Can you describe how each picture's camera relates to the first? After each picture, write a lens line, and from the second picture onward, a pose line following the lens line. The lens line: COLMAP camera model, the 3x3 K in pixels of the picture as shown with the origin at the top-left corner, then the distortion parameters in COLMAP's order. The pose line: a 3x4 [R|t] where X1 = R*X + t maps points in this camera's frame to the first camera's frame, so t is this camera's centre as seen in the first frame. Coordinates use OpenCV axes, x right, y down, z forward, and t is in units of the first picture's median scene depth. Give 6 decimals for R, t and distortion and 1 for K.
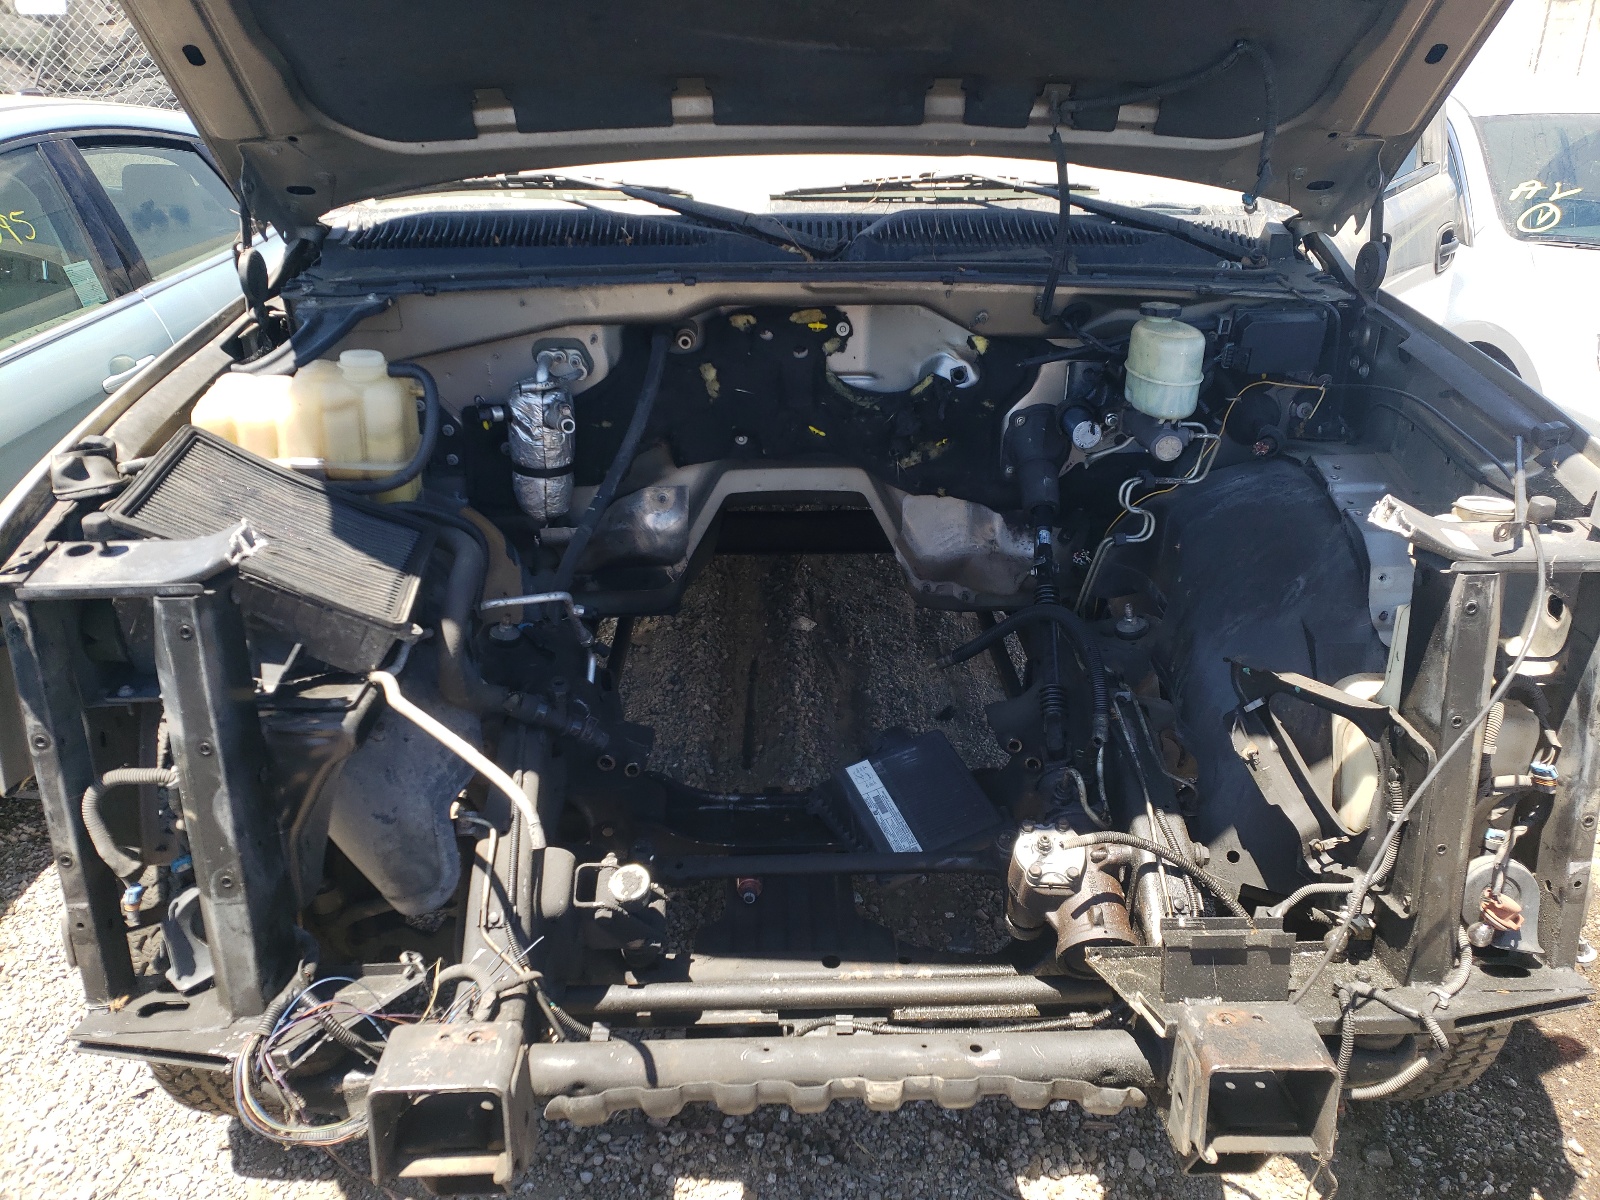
lens RADIAL K [[1238.8, 0, 828.3], [0, 1238.8, 600.1], [0, 0, 1]] dist [0.000922, -0.006087]
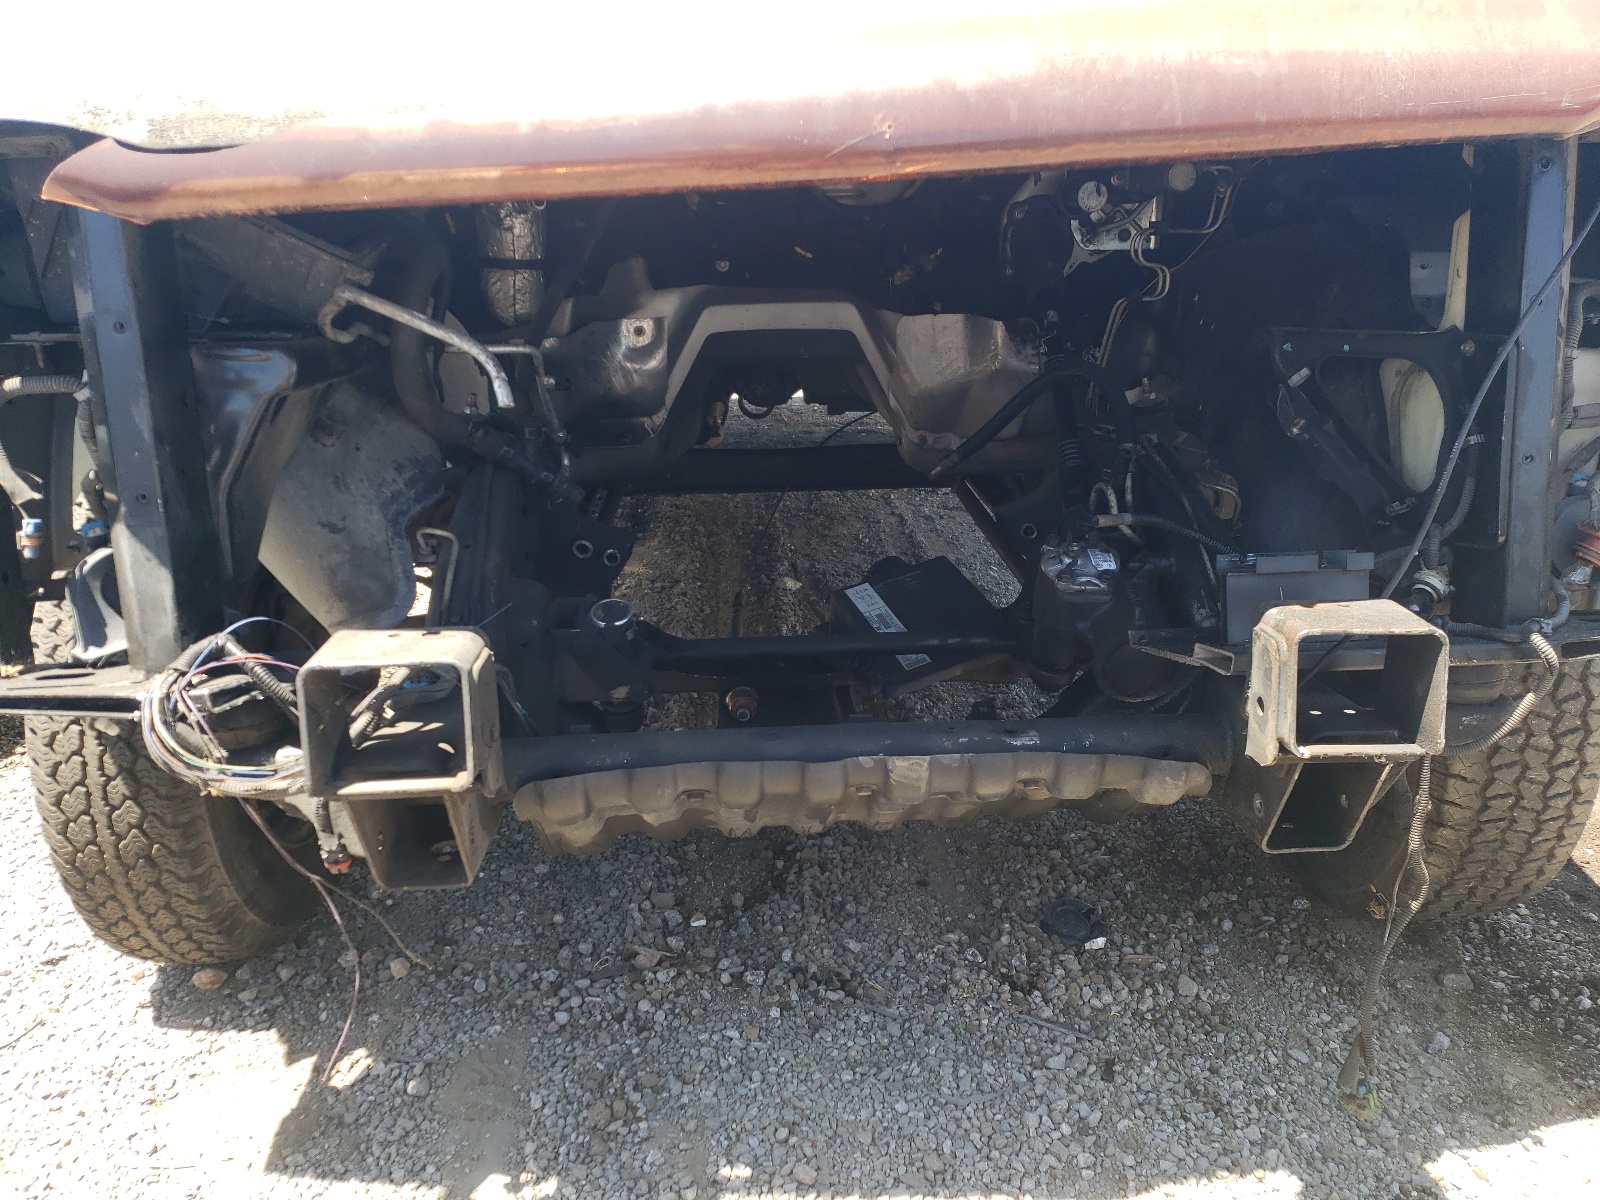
lens RADIAL K [[1254.1, 0, 827.5], [0, 1254.1, 601.6], [0, 0, 1]] dist [-0.012804, 0.015023]
pose [[0.999519, -0.023645, 0.020071, -0.019106], [0.025570, 0.994477, -0.101792, 0.264852], [-0.017553, 0.102256, 0.994603, 0.088823]]
